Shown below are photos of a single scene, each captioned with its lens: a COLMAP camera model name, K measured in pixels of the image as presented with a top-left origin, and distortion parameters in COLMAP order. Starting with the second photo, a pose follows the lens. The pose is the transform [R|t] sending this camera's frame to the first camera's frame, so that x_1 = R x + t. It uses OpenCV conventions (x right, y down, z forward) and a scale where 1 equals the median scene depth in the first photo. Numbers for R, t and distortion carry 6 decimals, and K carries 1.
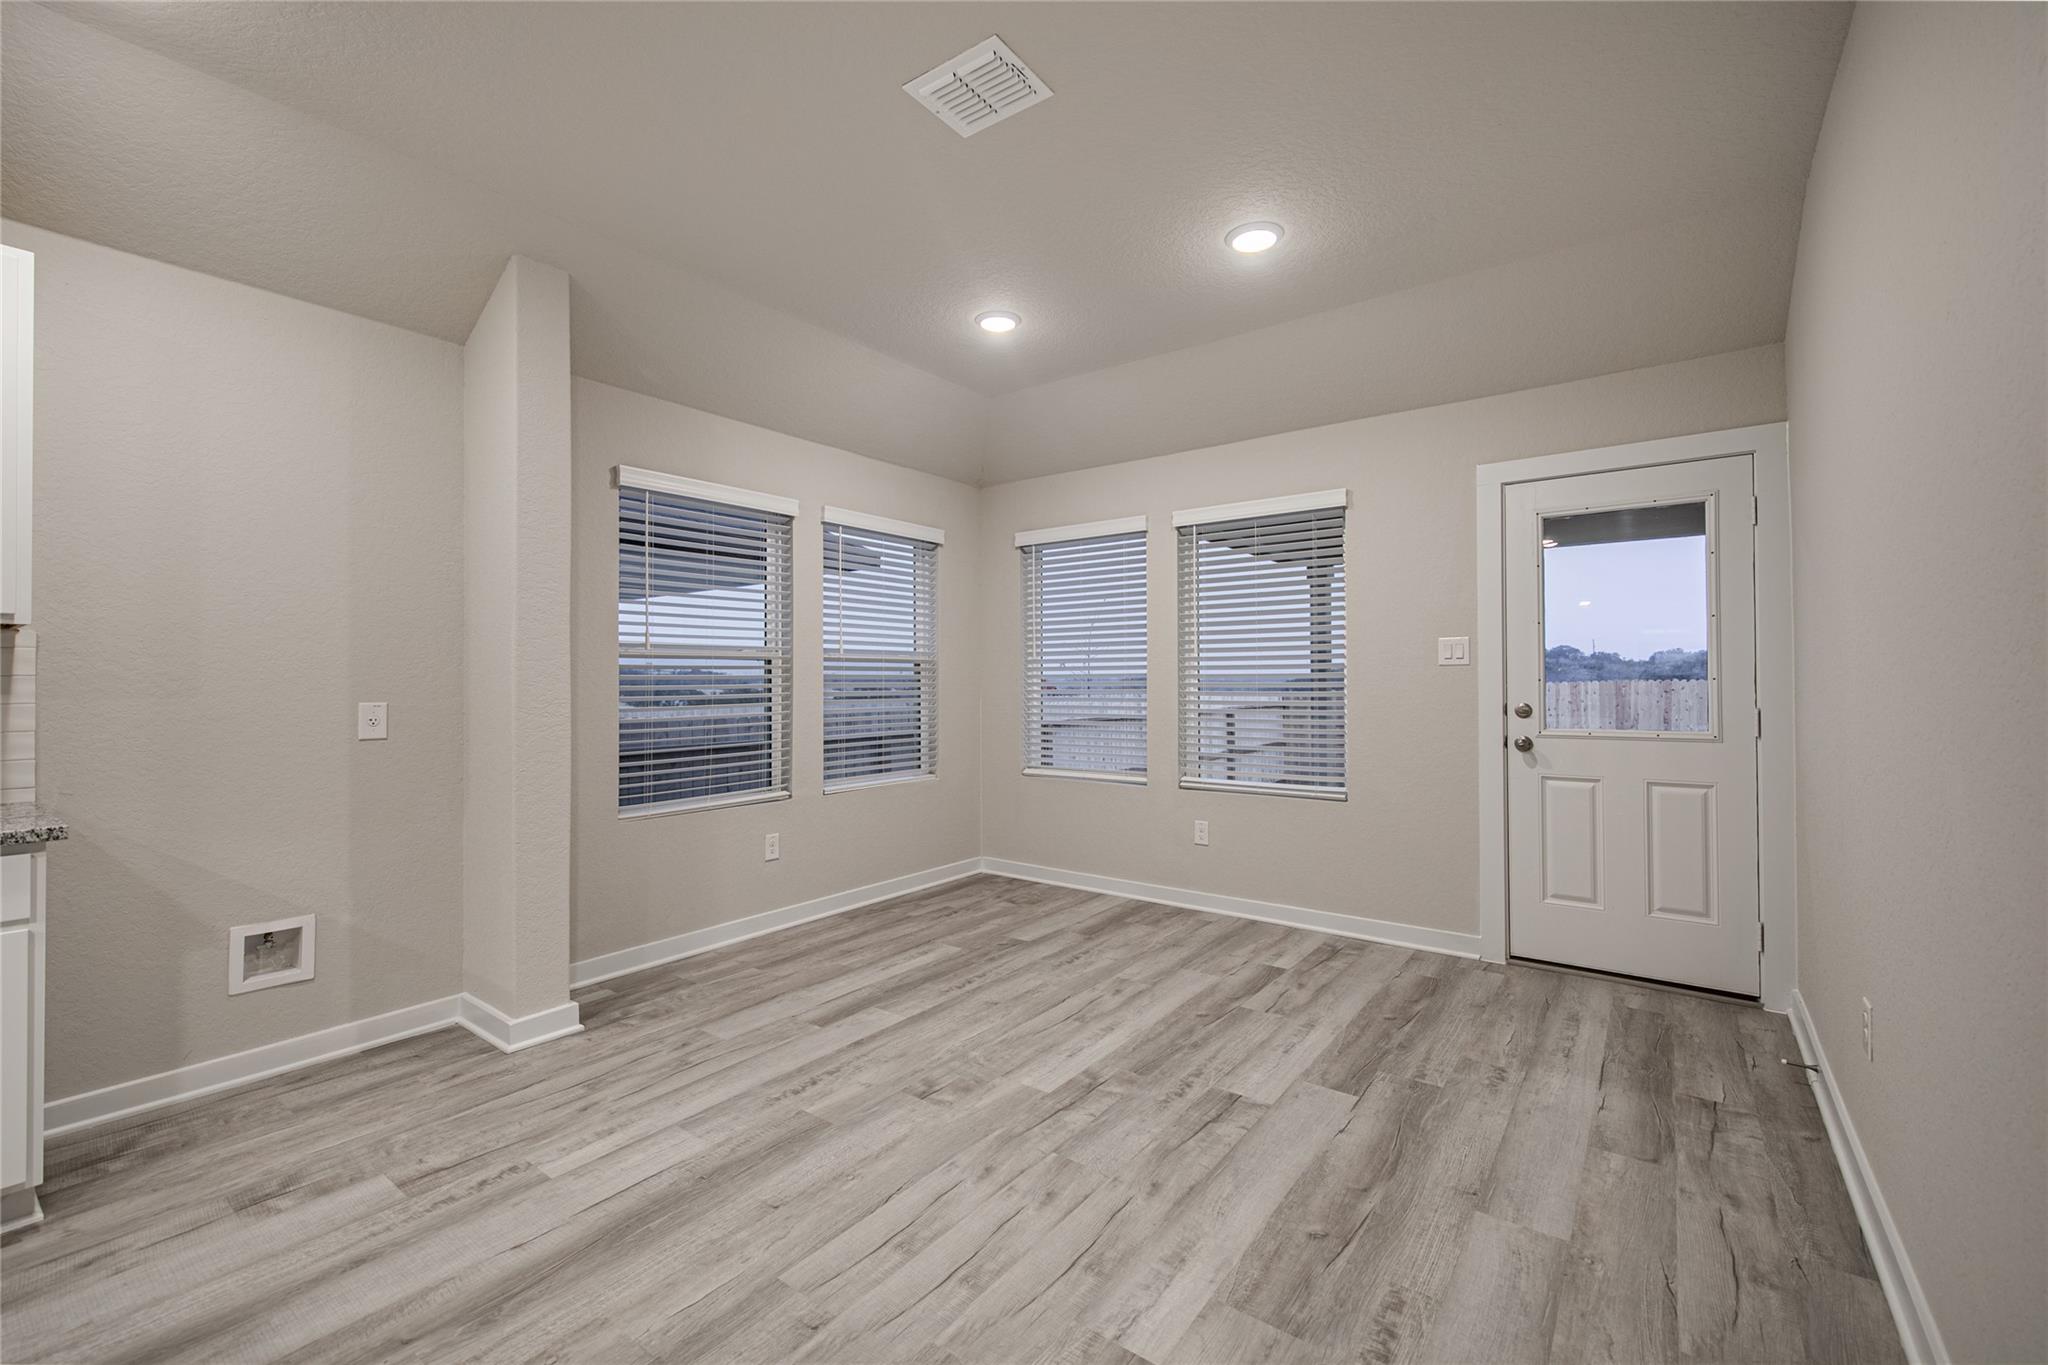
lens RADIAL K [[846.3, 0, 1025.3], [0, 846.3, 687.4], [0, 0, 1]] dist [0.009238, -0.003407]
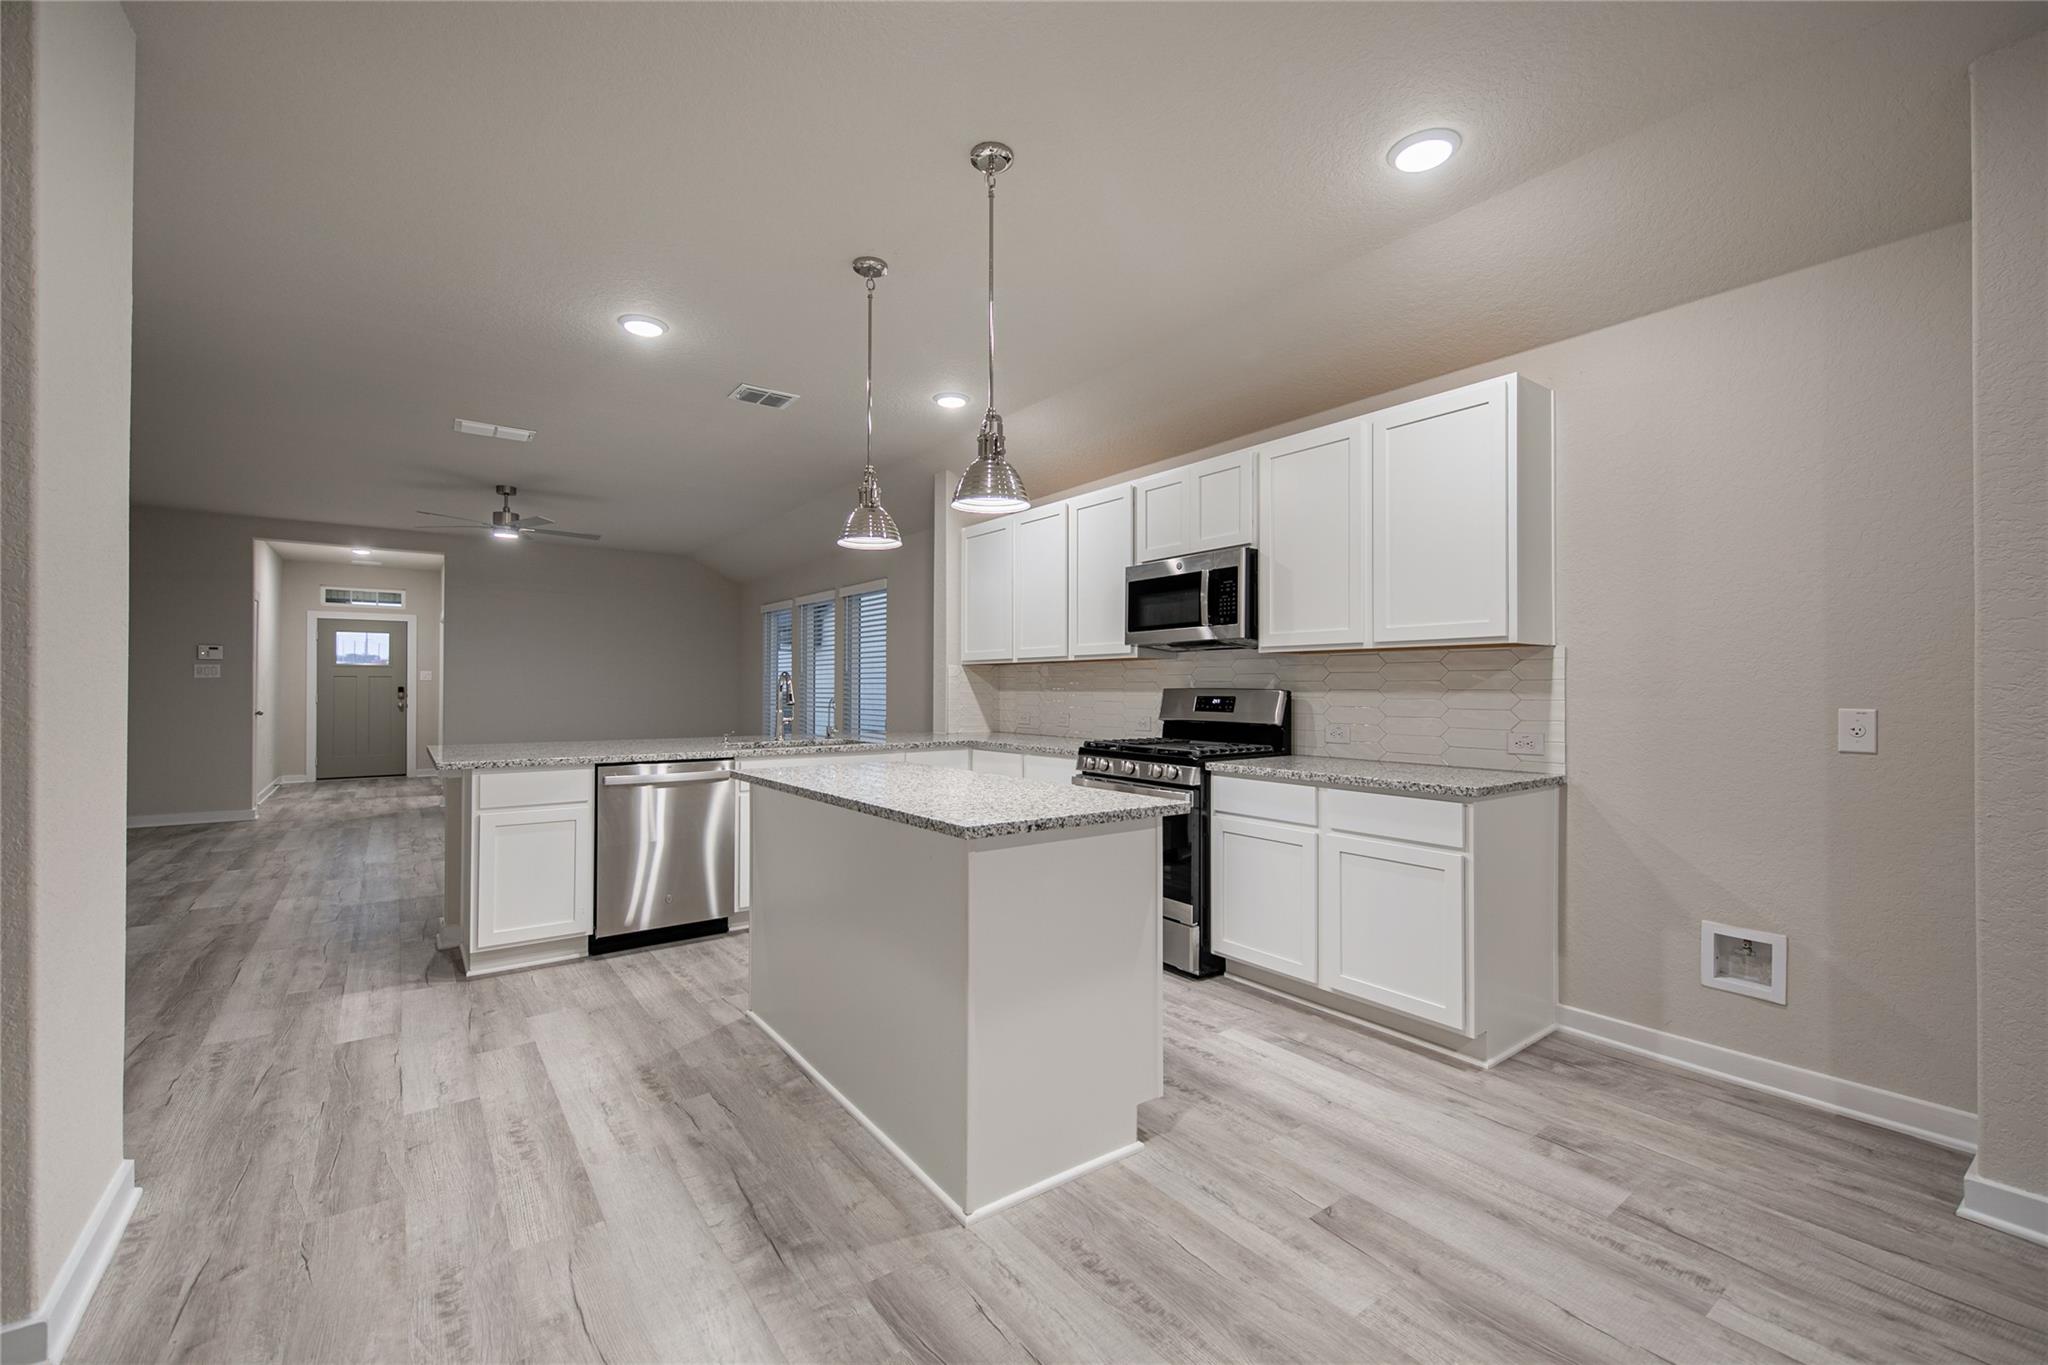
lens RADIAL K [[846.3, 0, 1016.8], [0, 846.3, 675.7], [0, 0, 1]] dist [0.009238, -0.003407]
pose [[-0.288005, -0.009348, -0.957583, 0.299896], [-0.005070, 0.999953, -0.008237, -0.004013], [0.957616, 0.002482, -0.288039, 0.478259]]
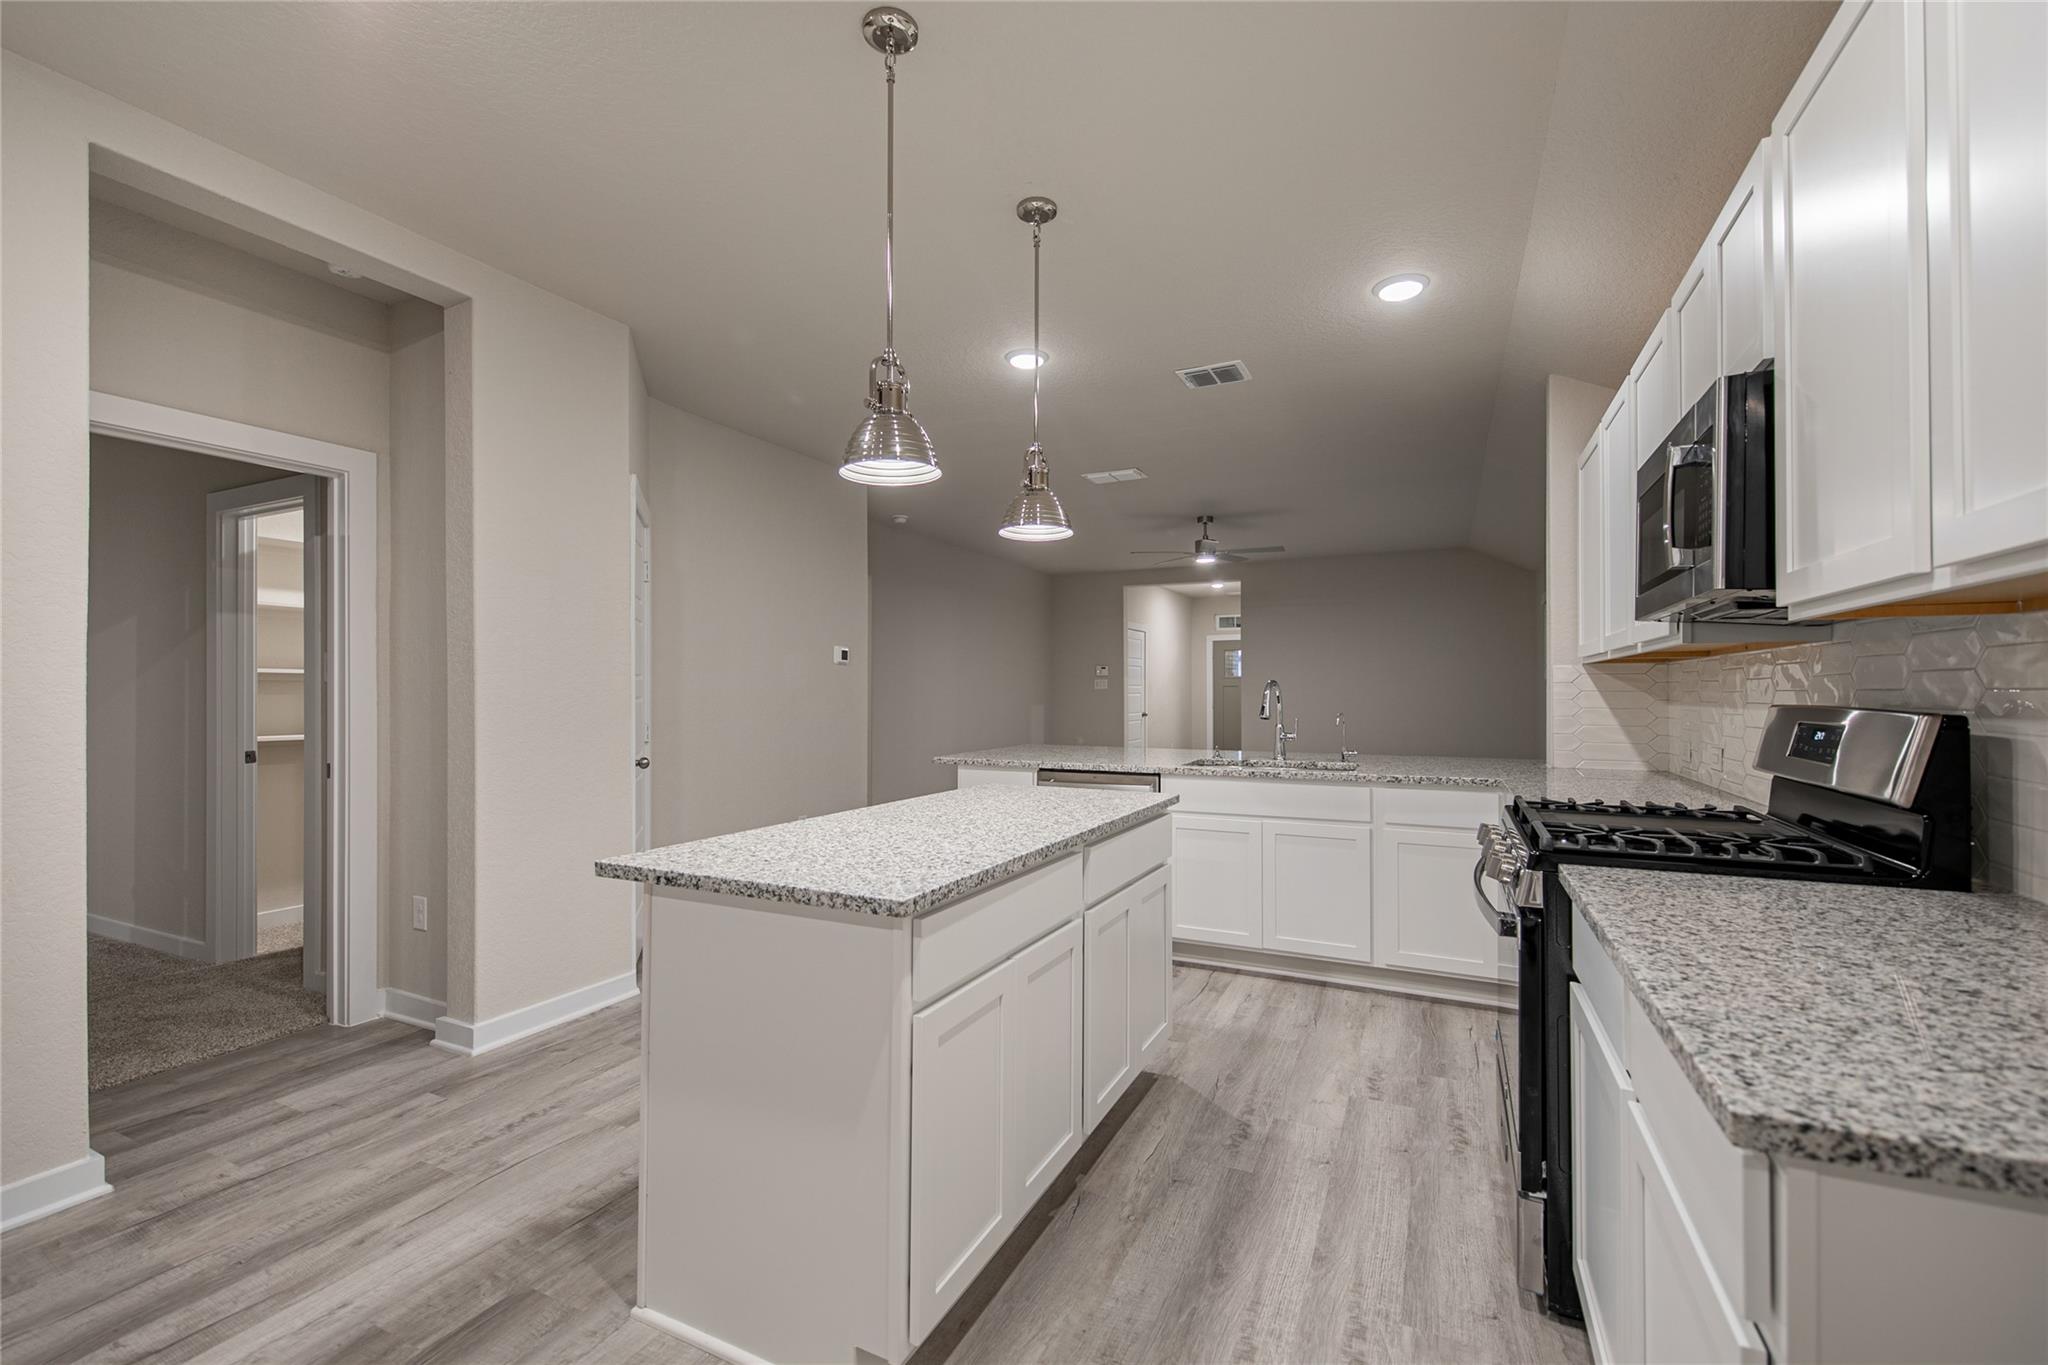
lens RADIAL K [[846.3, 0, 1041.8], [0, 846.3, 682.2], [0, 0, 1]] dist [0.009238, -0.003407]
pose [[-0.979697, 0.002164, -0.200474, -0.541956], [0.003732, 0.999965, -0.007441, -0.011136], [0.200451, -0.008038, -0.979671, 0.912218]]
